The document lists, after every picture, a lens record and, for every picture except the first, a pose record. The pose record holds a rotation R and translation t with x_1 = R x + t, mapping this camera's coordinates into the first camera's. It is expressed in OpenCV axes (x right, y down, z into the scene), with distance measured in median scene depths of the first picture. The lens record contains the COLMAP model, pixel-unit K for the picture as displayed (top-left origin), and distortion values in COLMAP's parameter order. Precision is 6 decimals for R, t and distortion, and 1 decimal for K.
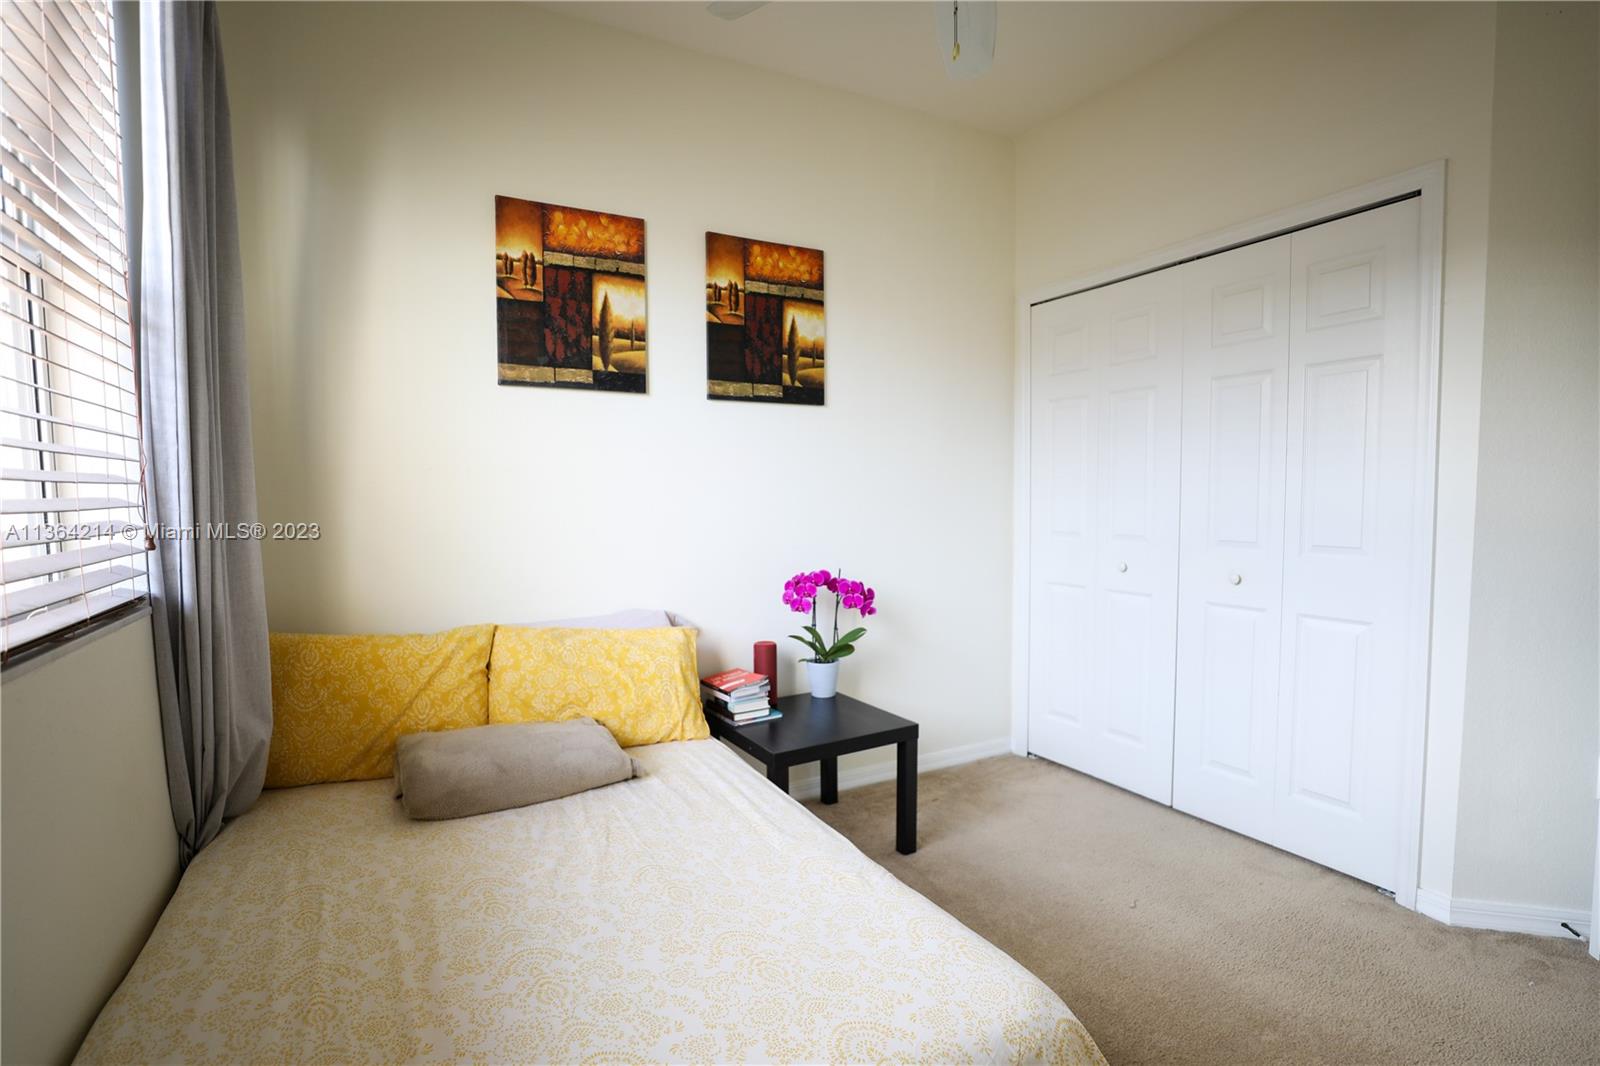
lens RADIAL K [[942.8, 0, 800.0], [0, 942.8, 533.0], [0, 0, 1]] dist [-0.002620, -0.000112]
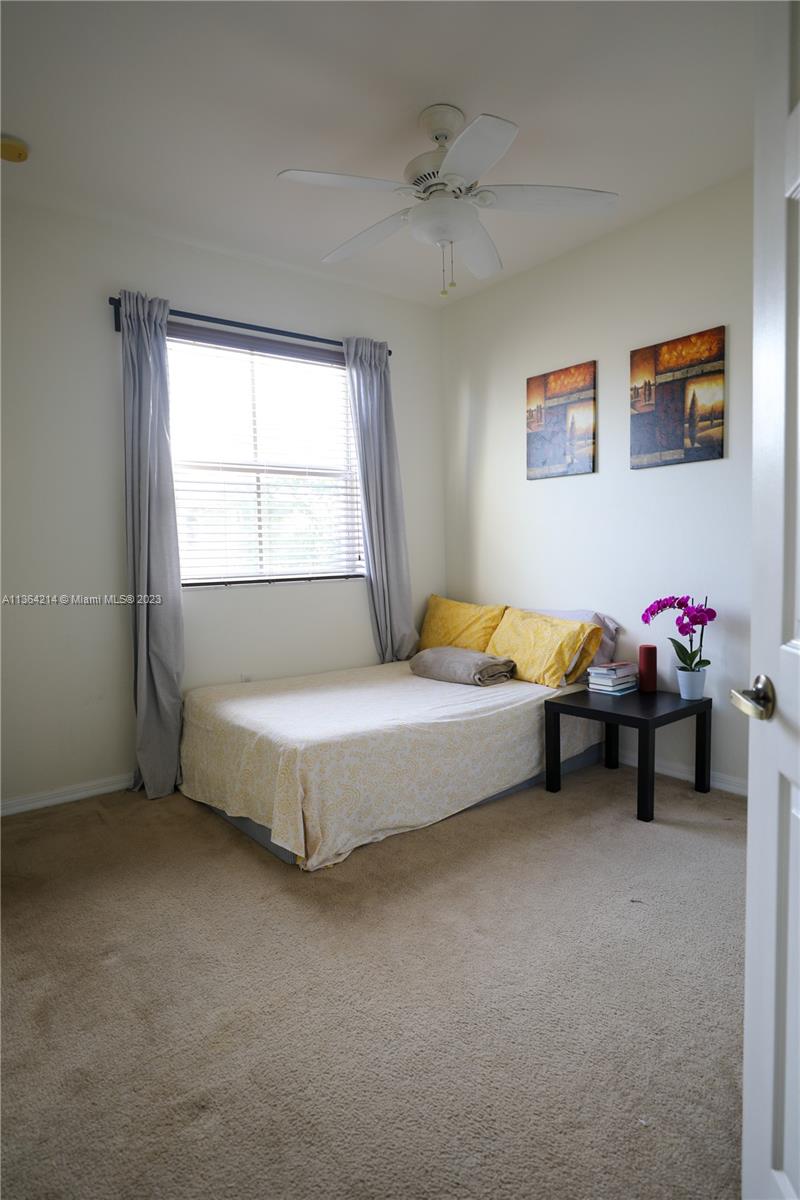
lens RADIAL K [[686.7, 0, 400.0], [0, 686.7, 600.0], [0, 0, 1]] dist [-0.026806, 0.000107]
pose [[0.071825, 0.076437, -0.994484, 0.881725], [-0.020203, 0.996966, 0.075169, -0.014672], [0.997213, 0.014693, 0.073151, 0.552779]]
